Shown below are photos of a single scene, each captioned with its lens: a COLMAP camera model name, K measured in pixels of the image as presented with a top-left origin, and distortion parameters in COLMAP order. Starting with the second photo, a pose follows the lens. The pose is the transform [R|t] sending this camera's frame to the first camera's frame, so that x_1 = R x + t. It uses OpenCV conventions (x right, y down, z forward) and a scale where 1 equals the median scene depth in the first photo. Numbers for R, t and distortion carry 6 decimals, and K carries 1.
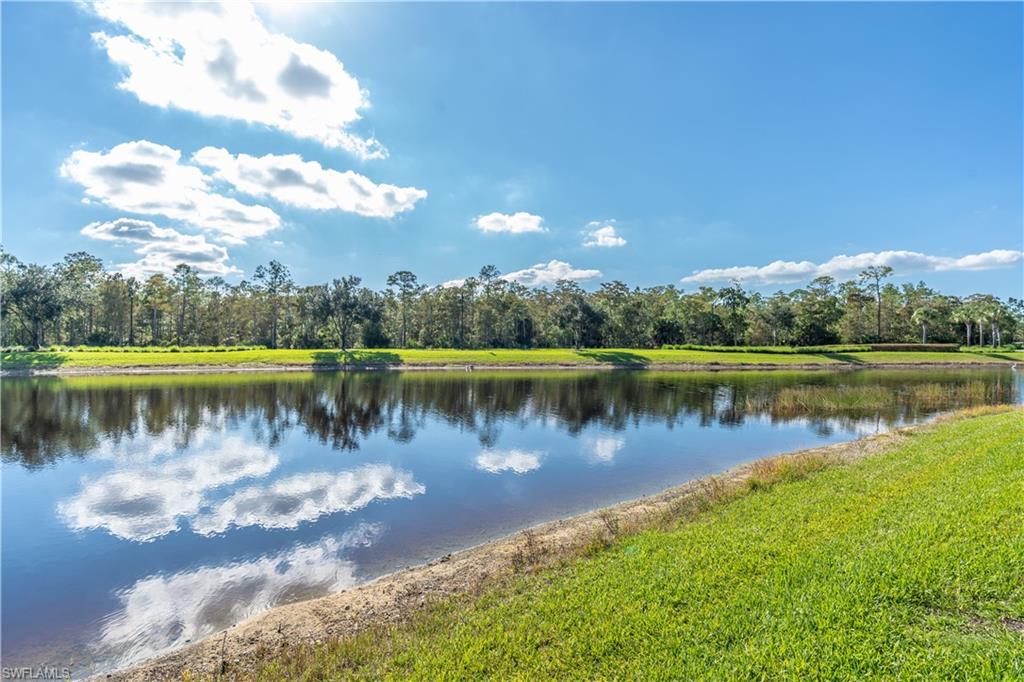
lens RADIAL K [[501.9, 0, 509.8], [0, 501.9, 340.1], [0, 0, 1]] dist [-0.000507, -0.000009]
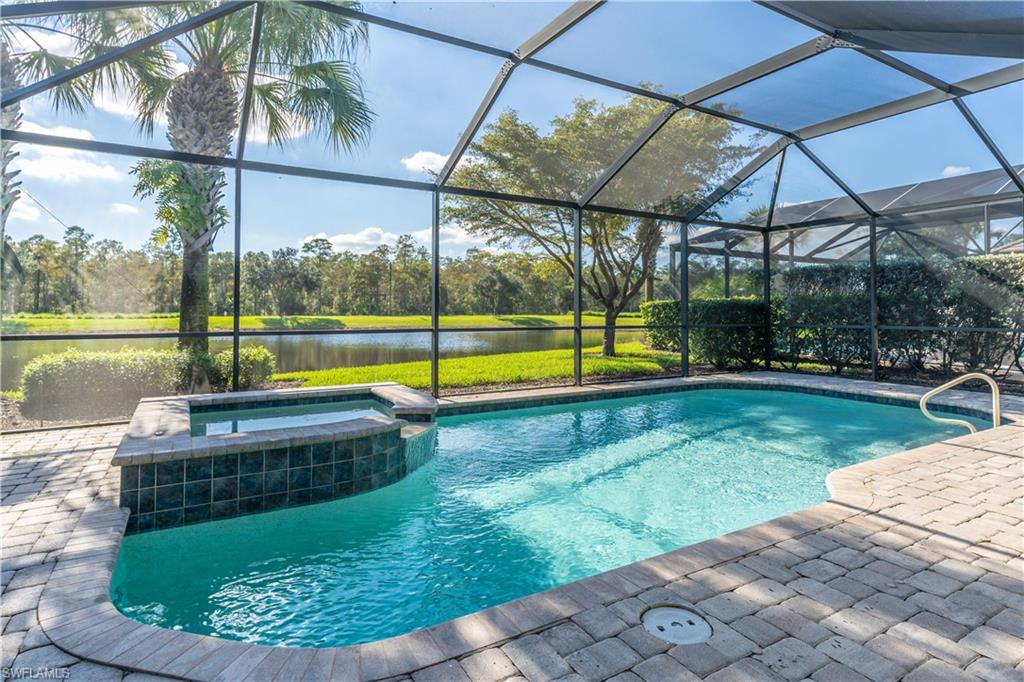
lens RADIAL K [[556.1, 0, 502.5], [0, 556.1, 294.4], [0, 0, 1]] dist [-0.006150, 0.000046]
pose [[0.984042, 0.004372, 0.177883, -0.054552], [-0.000130, 0.999715, -0.023855, 0.000901], [-0.177936, 0.023451, 0.983763, -0.179894]]
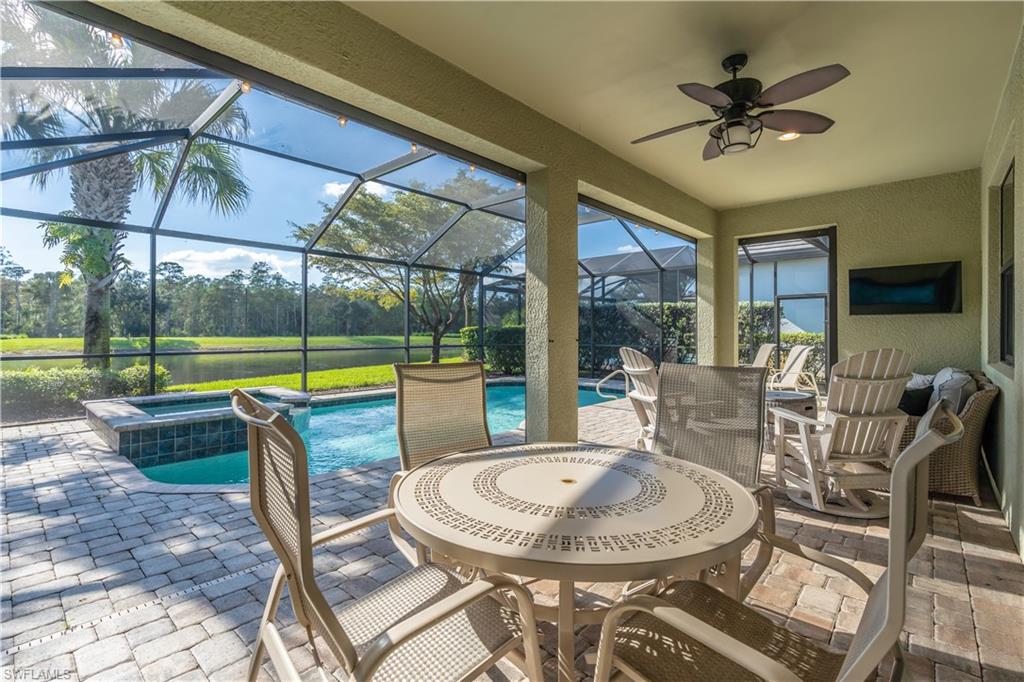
lens RADIAL K [[476.9, 0, 500.7], [0, 476.9, 328.6], [0, 0, 1]] dist [-0.009713, 0.002441]
pose [[0.888650, 0.001439, 0.458584, -0.058740], [-0.001123, 0.999999, -0.000961, -0.000208], [-0.458585, 0.000339, 0.888651, -0.204323]]
